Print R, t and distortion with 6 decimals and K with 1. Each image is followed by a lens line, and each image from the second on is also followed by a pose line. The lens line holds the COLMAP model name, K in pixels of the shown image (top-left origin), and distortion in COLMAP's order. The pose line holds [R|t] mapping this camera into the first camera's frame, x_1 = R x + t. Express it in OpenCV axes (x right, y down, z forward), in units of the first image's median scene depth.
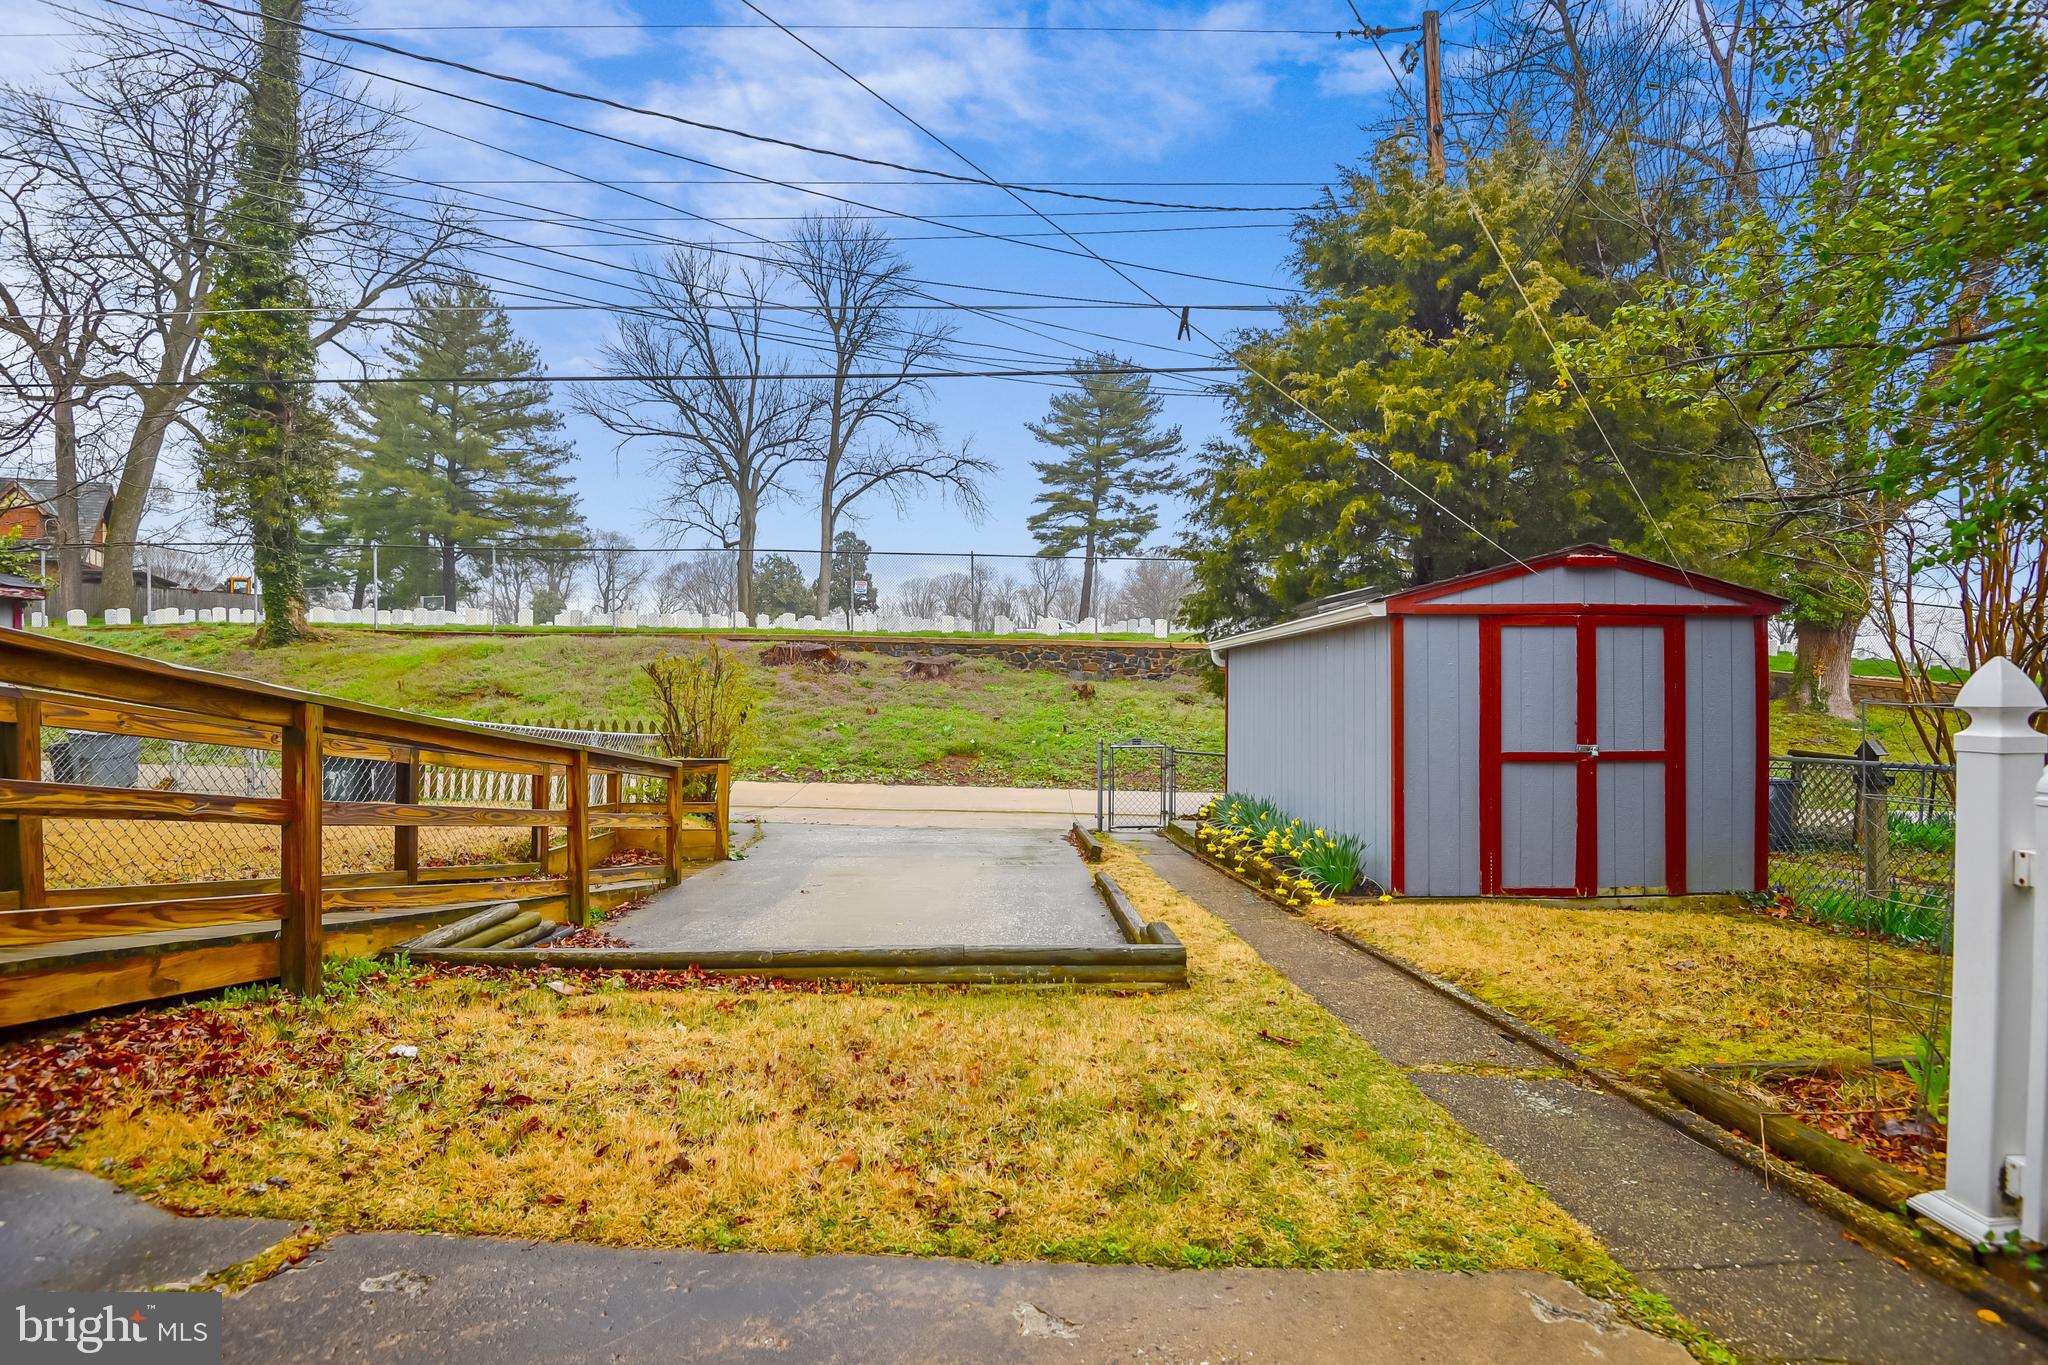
lens RADIAL K [[951.9, 0, 1027.8], [0, 951.9, 692.0], [0, 0, 1]] dist [0.000802, -0.000335]
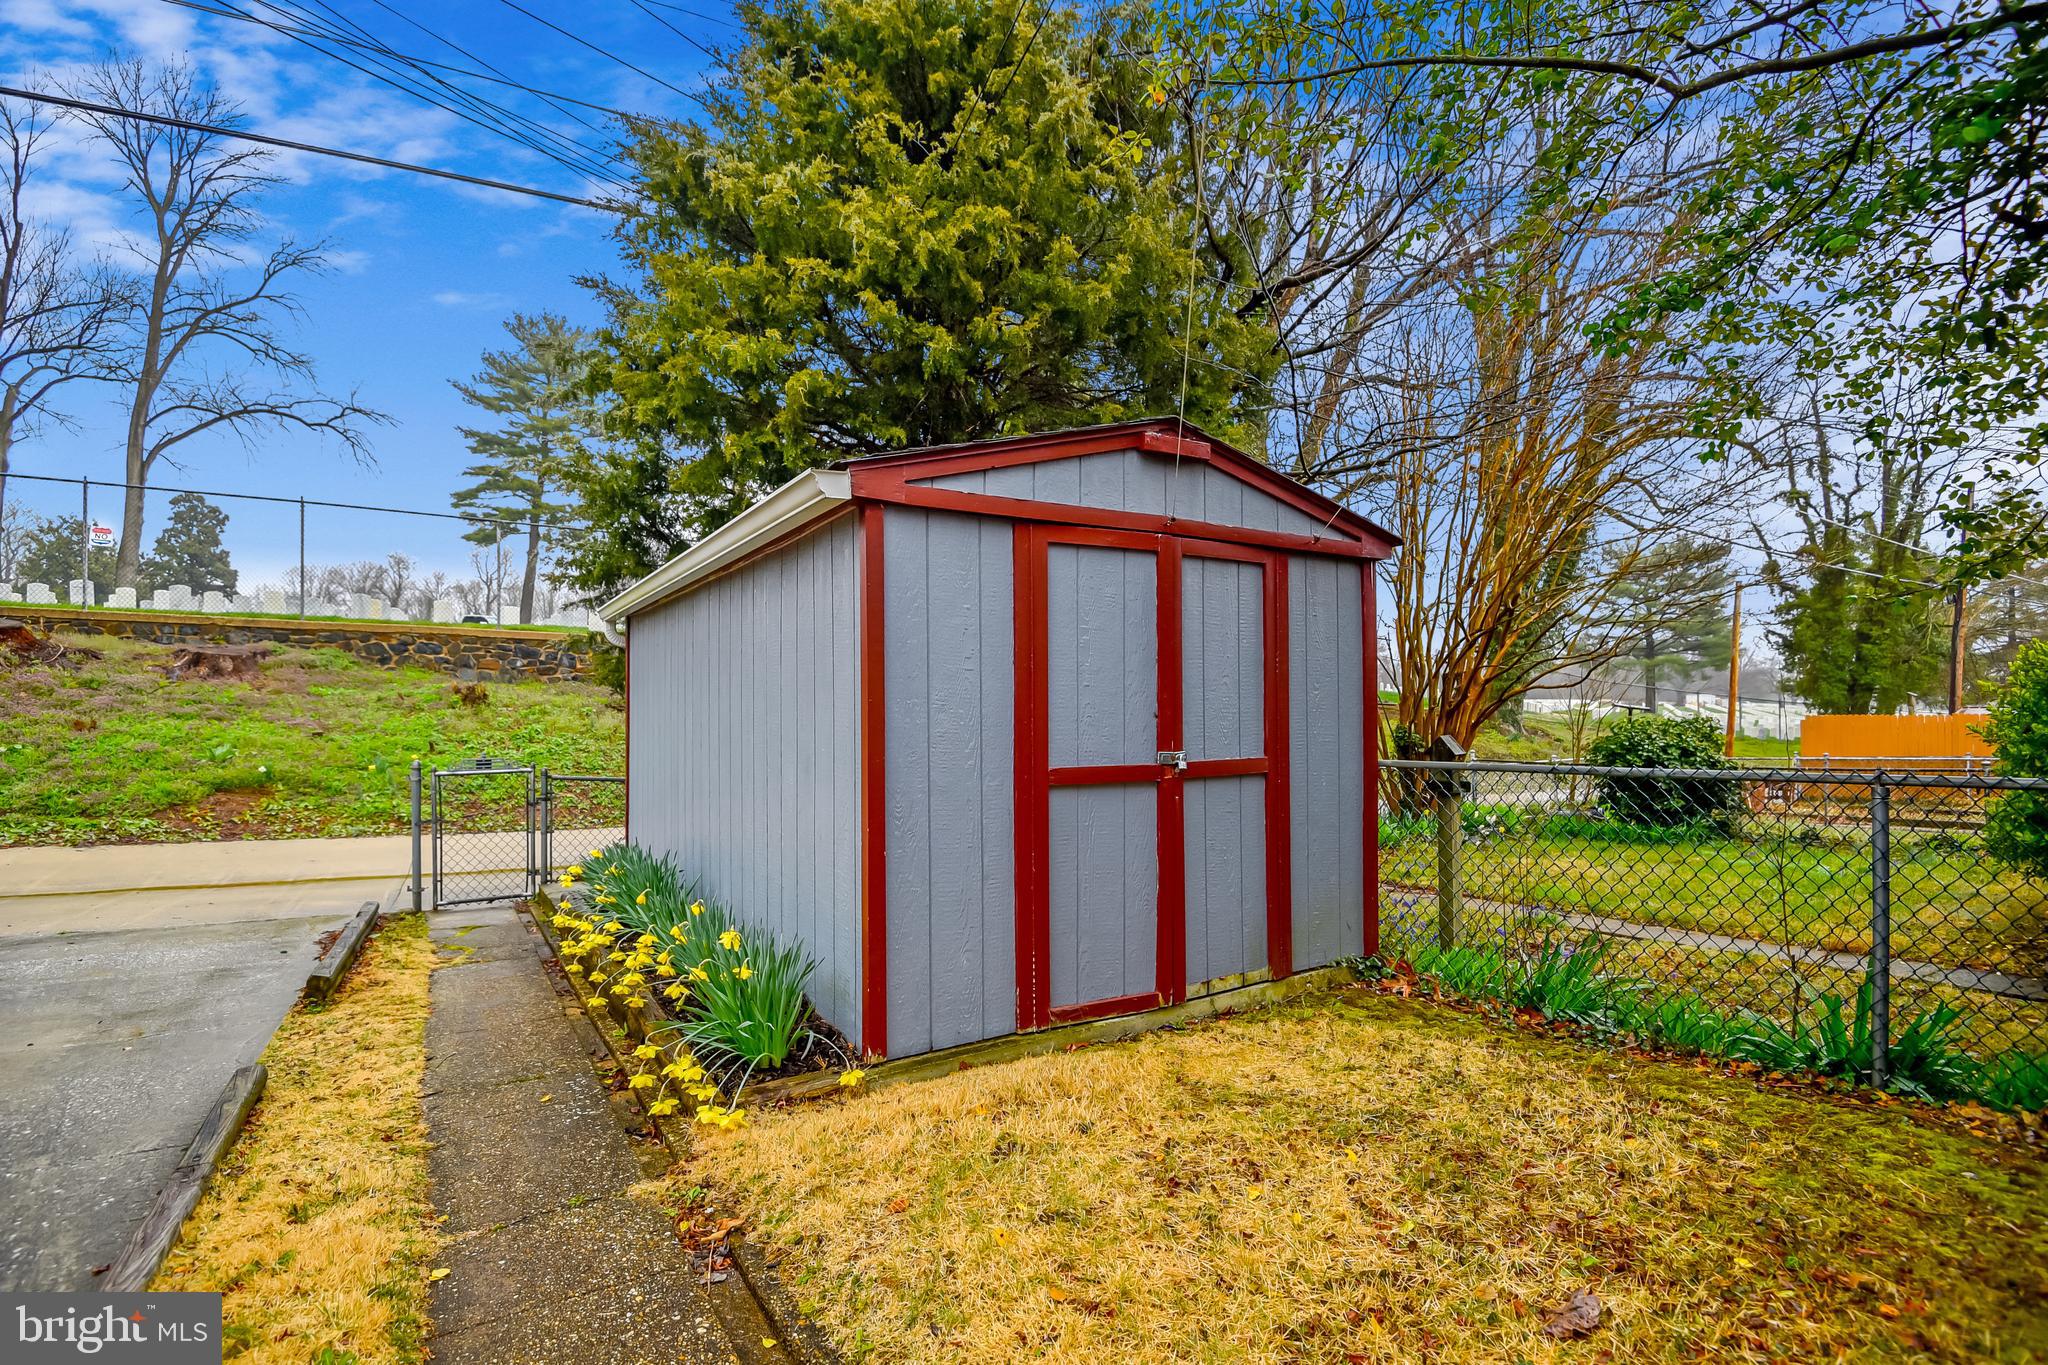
lens RADIAL K [[975.6, 0, 1048.2], [0, 975.6, 706.7], [0, 0, 1]] dist [-0.064550, 0.007866]
pose [[0.852339, -0.004750, 0.522968, 0.054246], [0.003177, 0.999987, 0.003905, 0.006636], [-0.522980, -0.001667, 0.852343, 0.140018]]
